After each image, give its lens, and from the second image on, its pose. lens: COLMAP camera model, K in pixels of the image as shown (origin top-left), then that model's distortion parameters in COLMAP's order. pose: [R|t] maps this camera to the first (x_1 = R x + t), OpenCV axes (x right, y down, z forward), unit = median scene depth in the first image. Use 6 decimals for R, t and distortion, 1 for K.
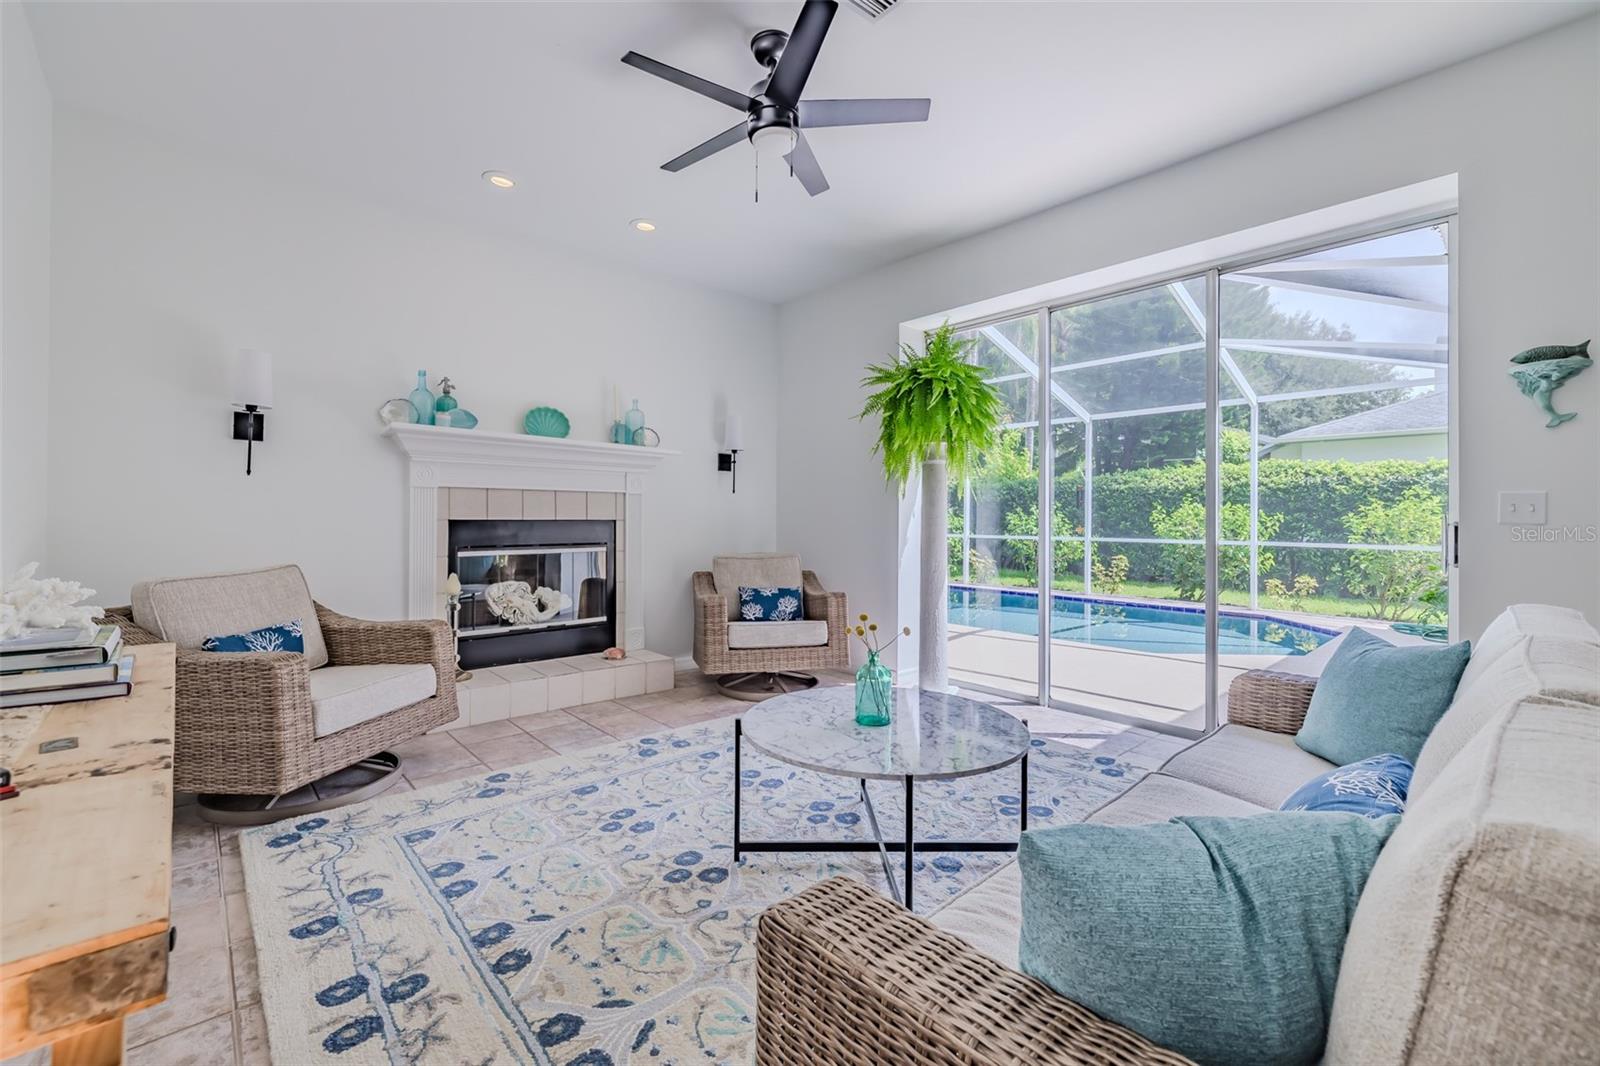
lens RADIAL K [[683.6, 0, 826.6], [0, 683.6, 510.6], [0, 0, 1]] dist [0.004781, -0.001810]
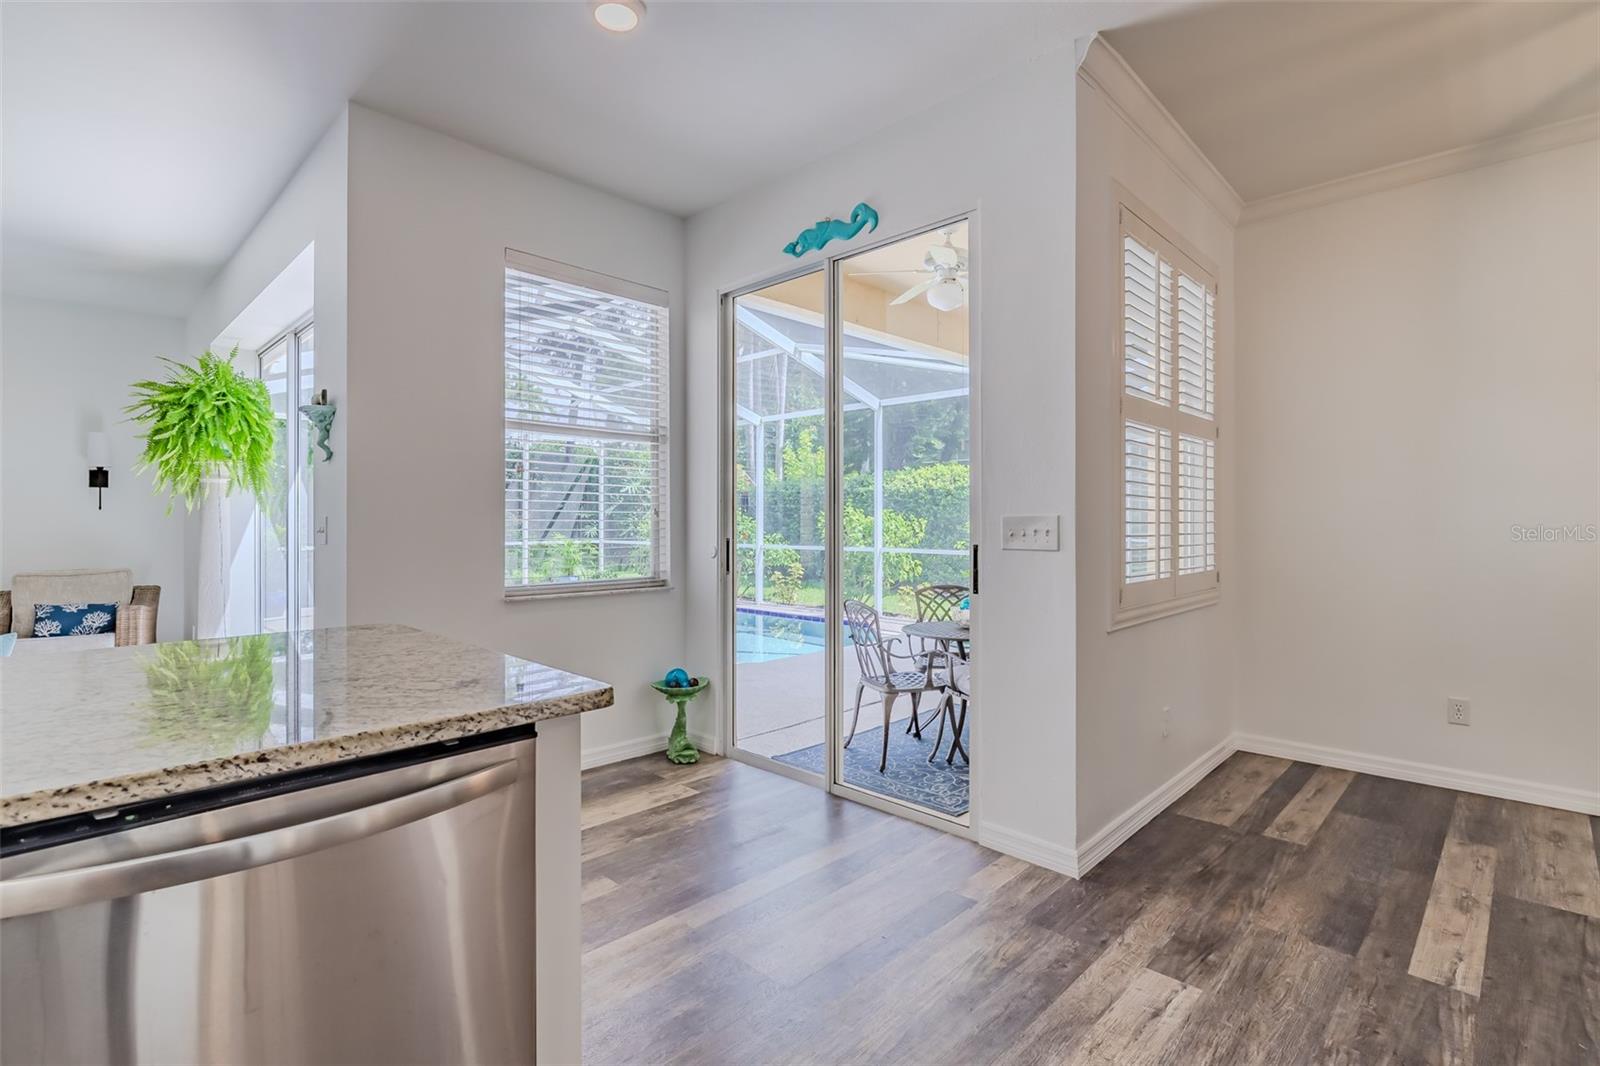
lens RADIAL K [[754.5, 0, 783.9], [0, 754.5, 514.1], [0, 0, 1]] dist [-0.010941, 0.002820]
pose [[0.998473, -0.009048, 0.054505, 1.066020], [0.009025, 0.999959, 0.000663, -0.014026], [-0.054508, -0.000170, 0.998513, -0.197876]]
